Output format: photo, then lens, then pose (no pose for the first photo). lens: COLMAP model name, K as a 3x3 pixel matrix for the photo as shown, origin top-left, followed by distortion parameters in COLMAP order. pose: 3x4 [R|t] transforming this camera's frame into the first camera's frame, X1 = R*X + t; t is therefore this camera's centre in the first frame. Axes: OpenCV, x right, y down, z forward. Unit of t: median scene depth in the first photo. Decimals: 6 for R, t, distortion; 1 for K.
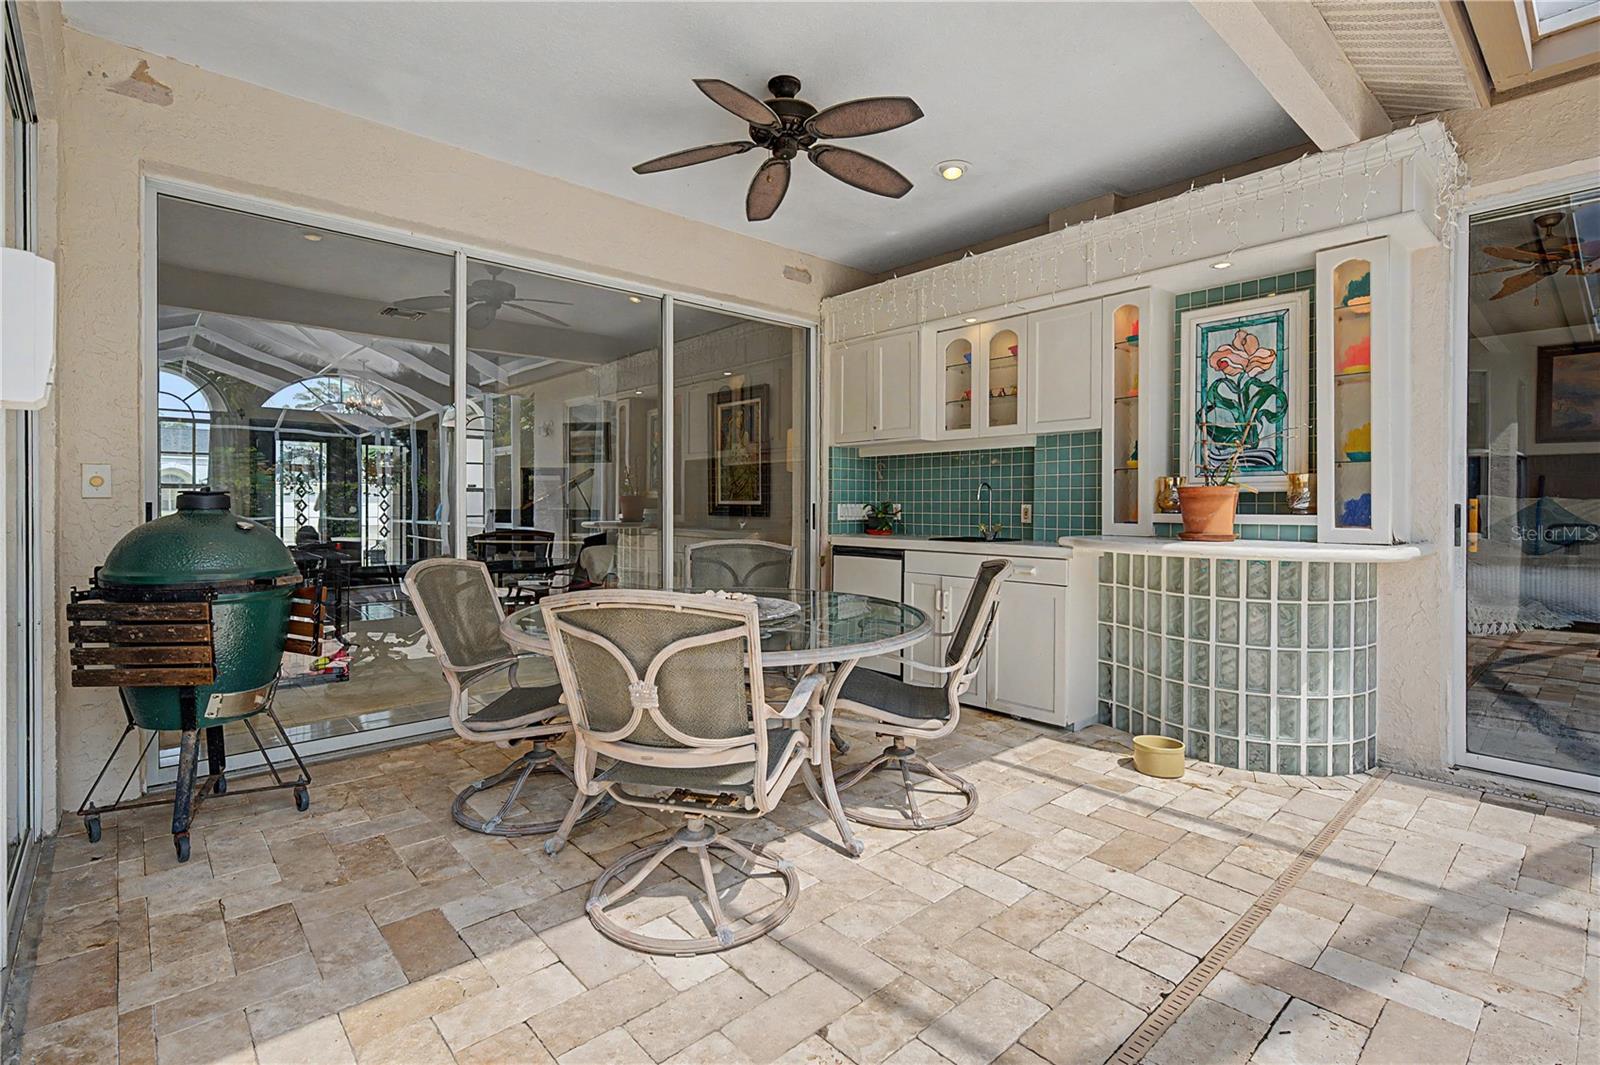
lens RADIAL K [[744.3, 0, 800.9], [0, 744.3, 513.2], [0, 0, 1]] dist [-0.000840, -0.000203]
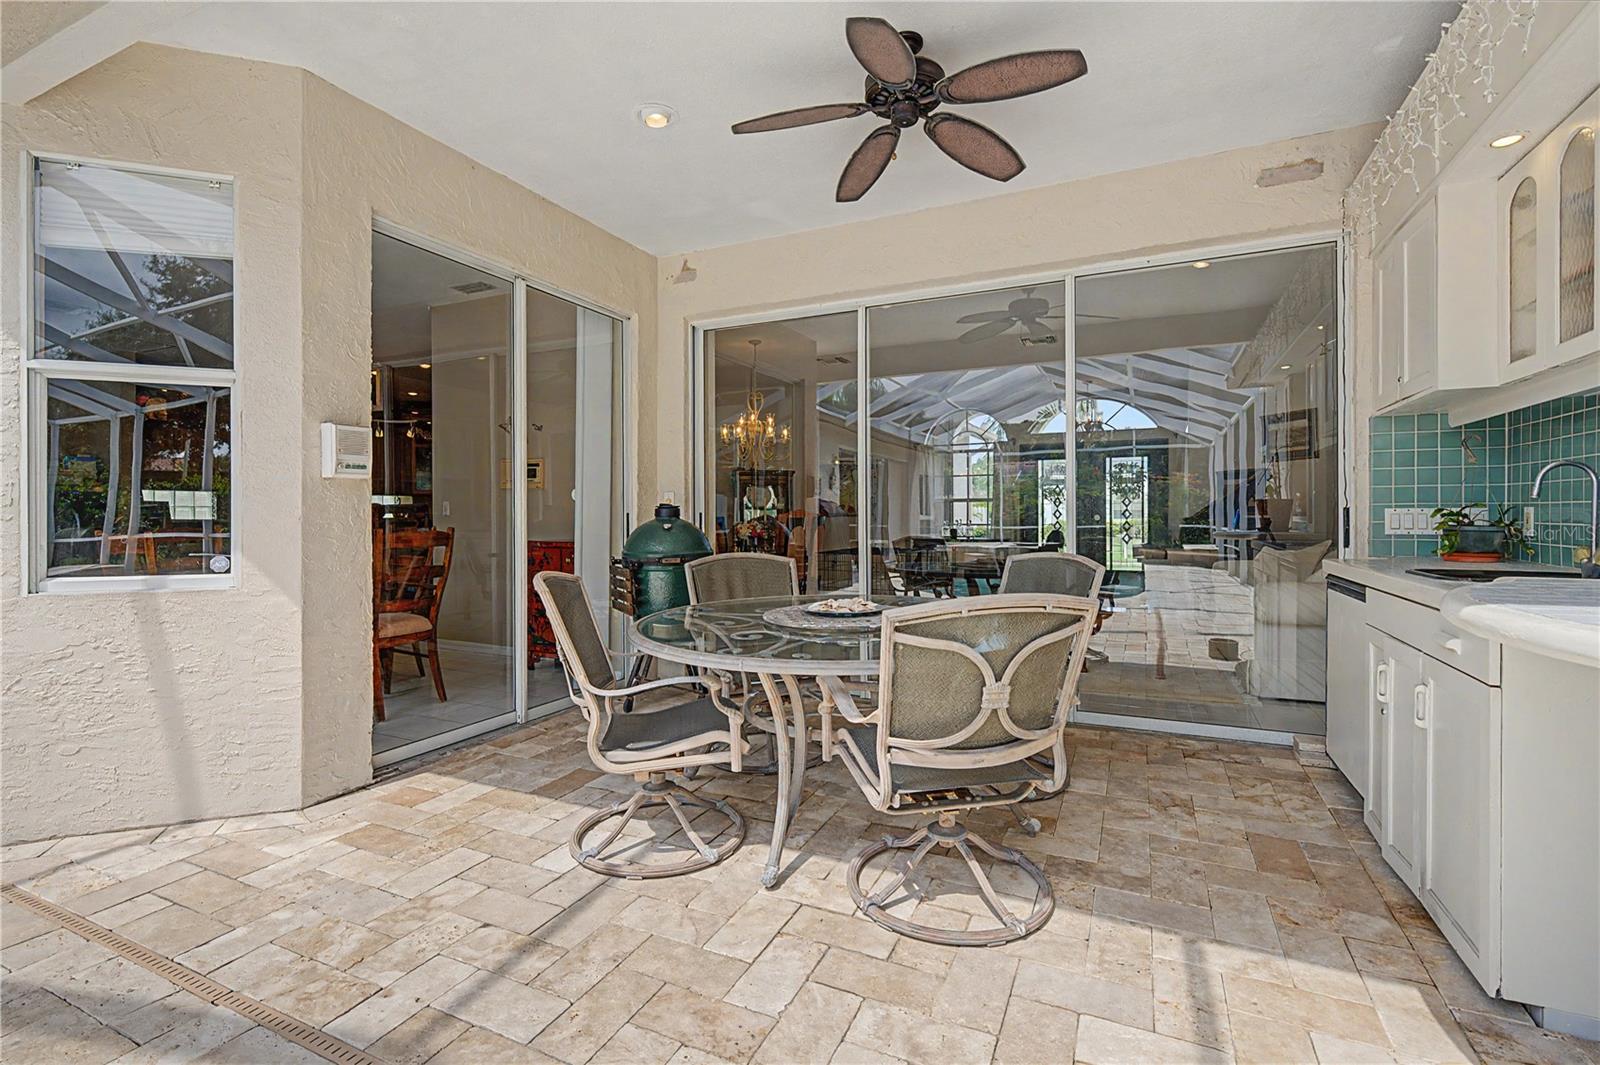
lens RADIAL K [[744.3, 0, 800.9], [0, 744.3, 513.2], [0, 0, 1]] dist [-0.000840, -0.000203]
pose [[0.376290, -0.005544, -0.926485, 0.774162], [-0.005524, 0.999951, -0.008227, 0.000185], [0.926486, 0.008214, 0.376241, 0.555623]]
